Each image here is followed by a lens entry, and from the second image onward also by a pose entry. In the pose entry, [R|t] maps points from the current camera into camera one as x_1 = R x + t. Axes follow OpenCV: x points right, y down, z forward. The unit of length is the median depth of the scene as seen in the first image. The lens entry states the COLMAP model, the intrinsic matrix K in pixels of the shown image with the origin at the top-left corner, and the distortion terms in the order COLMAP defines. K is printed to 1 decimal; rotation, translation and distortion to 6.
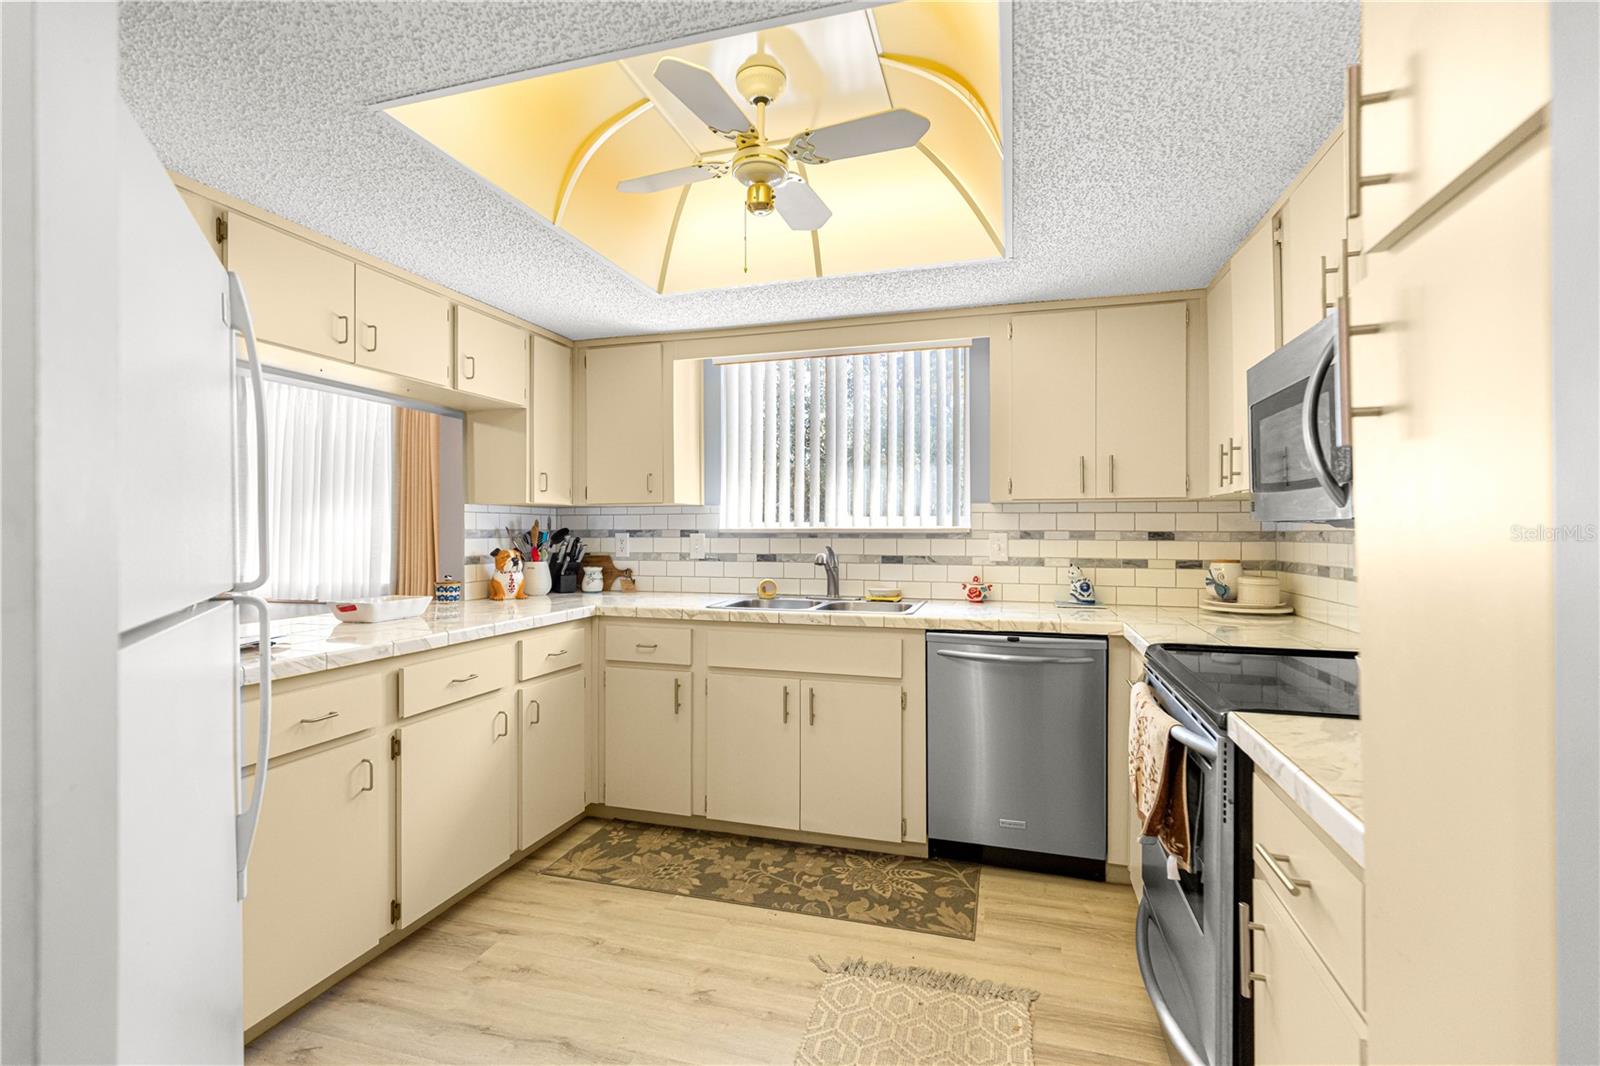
lens RADIAL K [[726.9, 0, 798.8], [0, 726.9, 526.5], [0, 0, 1]] dist [0.010326, -0.000235]
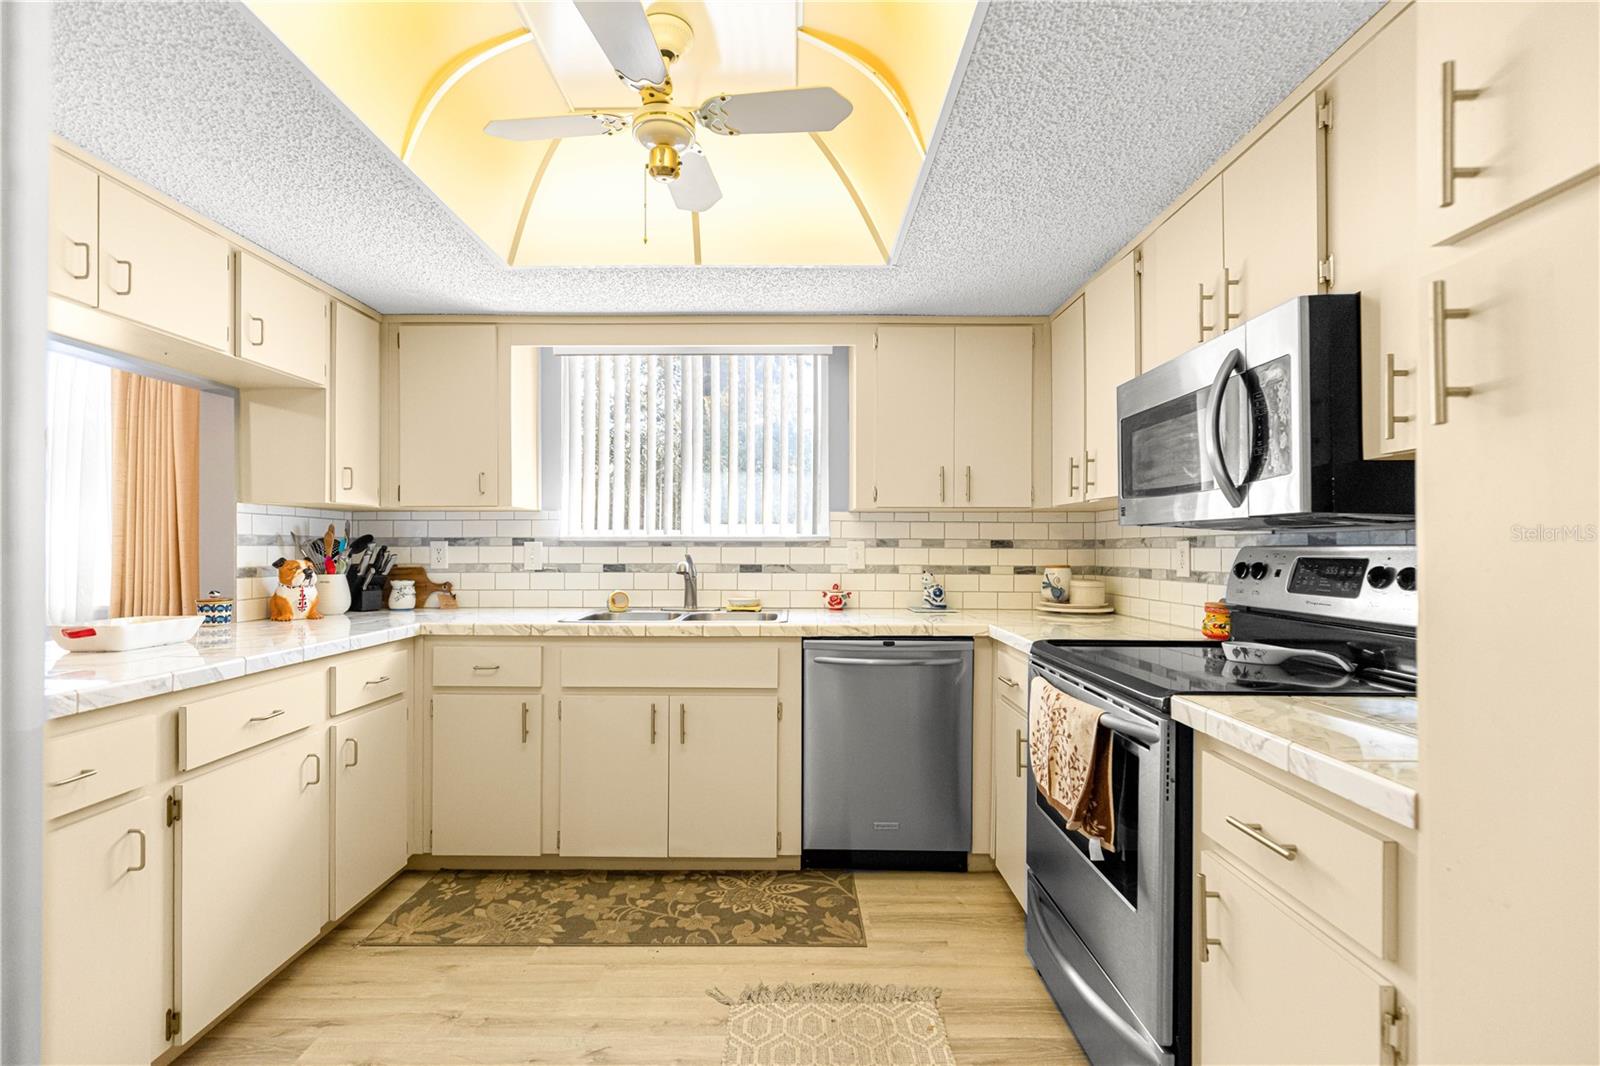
lens RADIAL K [[726.8, 0, 793.7], [0, 726.8, 545.5], [0, 0, 1]] dist [0.010242, -0.000665]
pose [[0.961436, 0.002035, 0.275021, -0.106142], [-0.002641, 0.999995, 0.001833, 0.016072], [-0.275016, -0.002488, 0.961437, 0.061192]]
